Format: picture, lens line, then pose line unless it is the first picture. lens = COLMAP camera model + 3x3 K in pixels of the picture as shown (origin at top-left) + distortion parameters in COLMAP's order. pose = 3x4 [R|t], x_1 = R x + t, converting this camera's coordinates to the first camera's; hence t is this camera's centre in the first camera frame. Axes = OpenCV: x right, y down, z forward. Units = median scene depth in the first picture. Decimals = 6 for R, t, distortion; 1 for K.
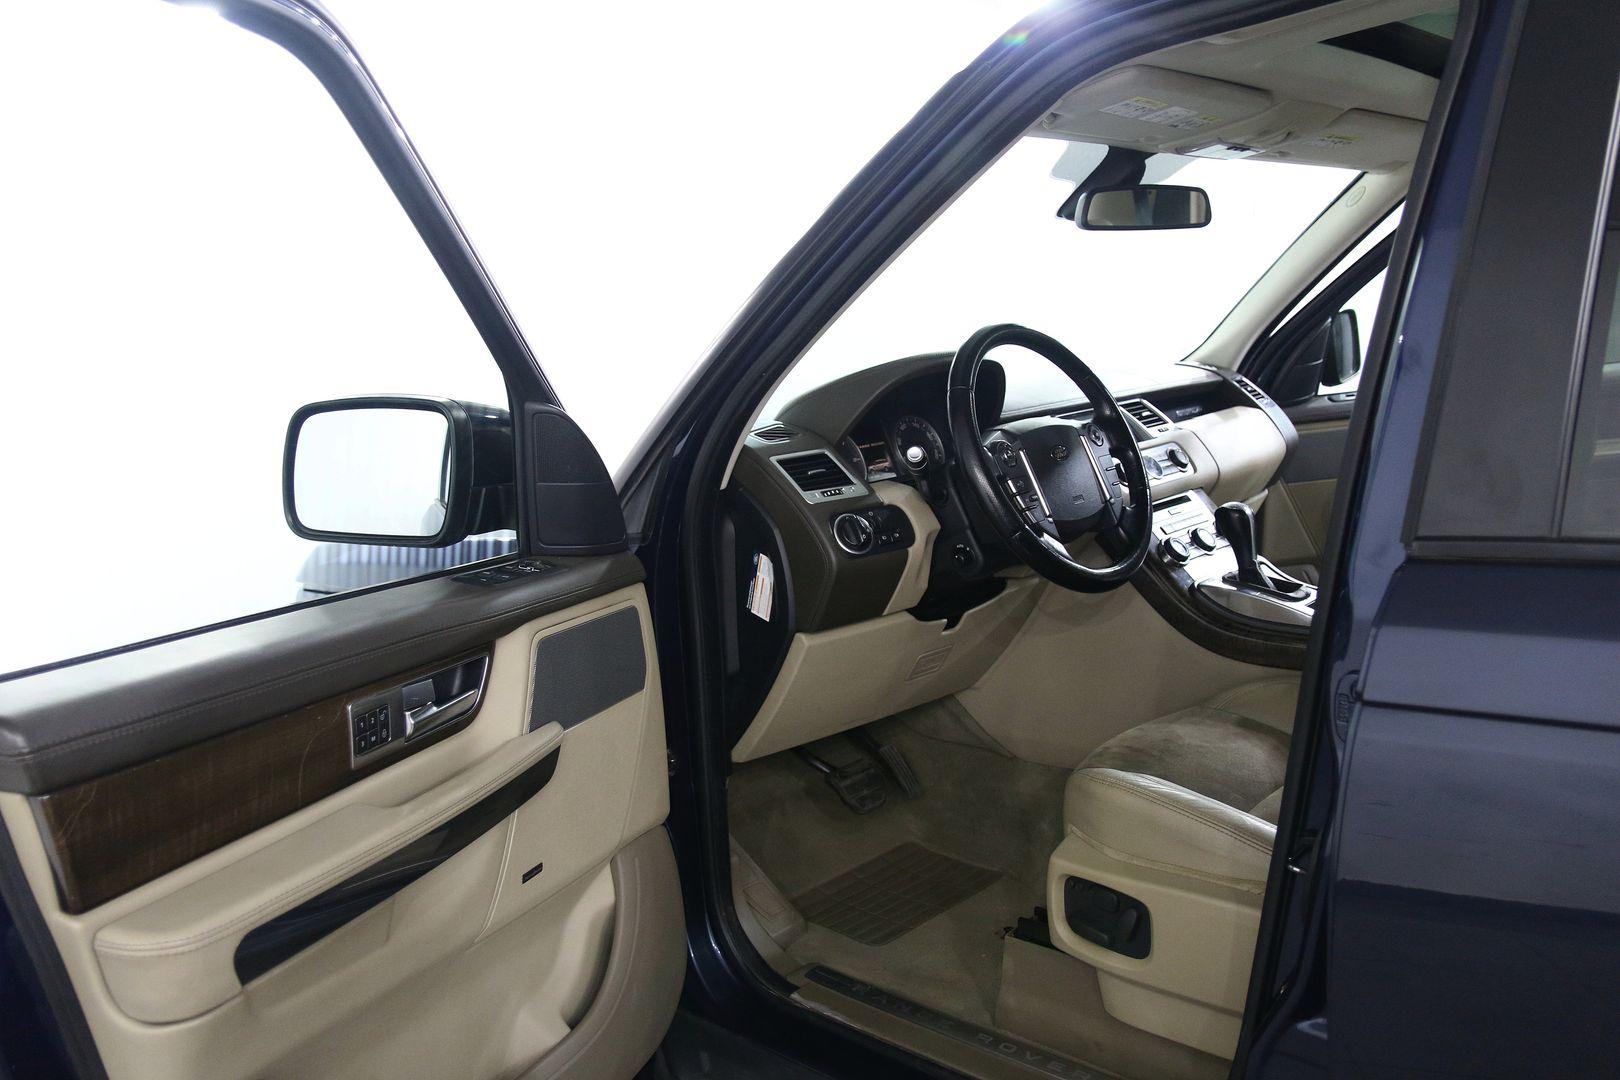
lens RADIAL K [[1247.4, 0, 780.4], [0, 1247.4, 544.4], [0, 0, 1]] dist [-0.123331, 0.100027]
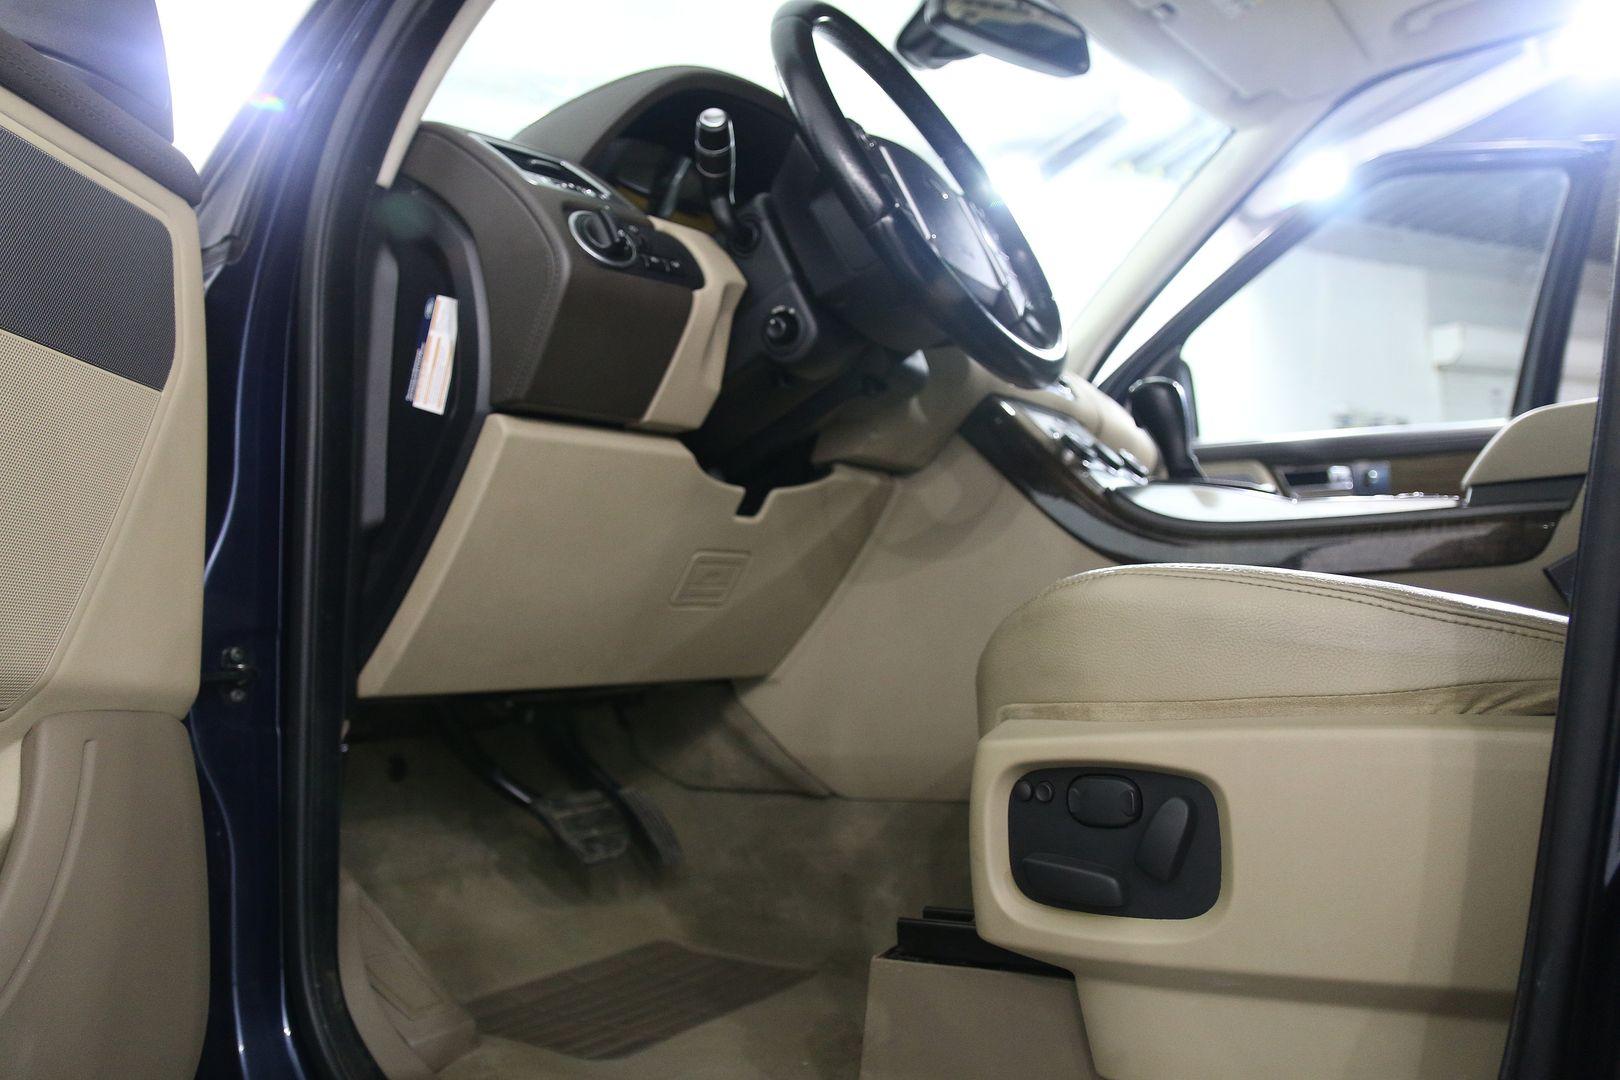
lens RADIAL K [[1247.4, 0, 780.4], [0, 1247.4, 544.4], [0, 0, 1]] dist [-0.123331, 0.100027]
pose [[0.977685, 0.066188, 0.199376, 0.031912], [-0.014699, 0.968296, -0.249371, 0.248735], [-0.209560, 0.240876, 0.947662, 0.436975]]
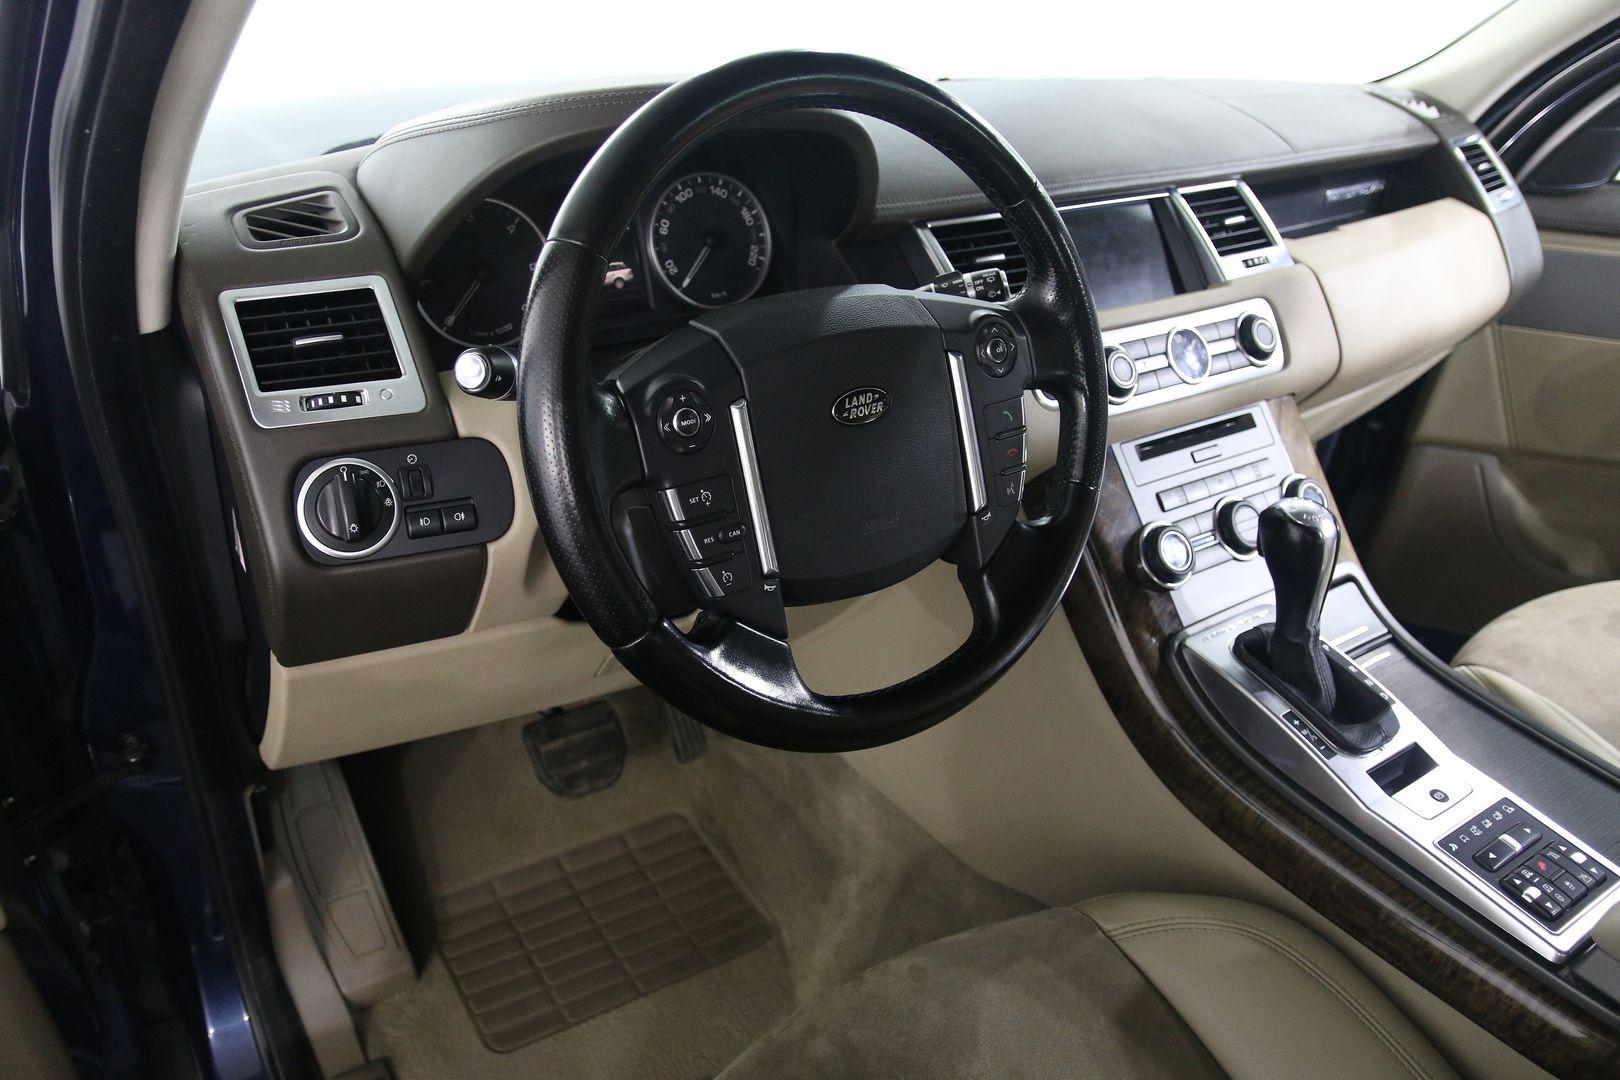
lens RADIAL K [[1247.4, 0, 780.4], [0, 1247.4, 544.4], [0, 0, 1]] dist [-0.123331, 0.100027]
pose [[0.972809, 0.211384, -0.094655, 0.233778], [-0.163617, 0.916473, 0.365111, -0.168742], [0.163927, -0.339696, 0.926140, 0.558716]]
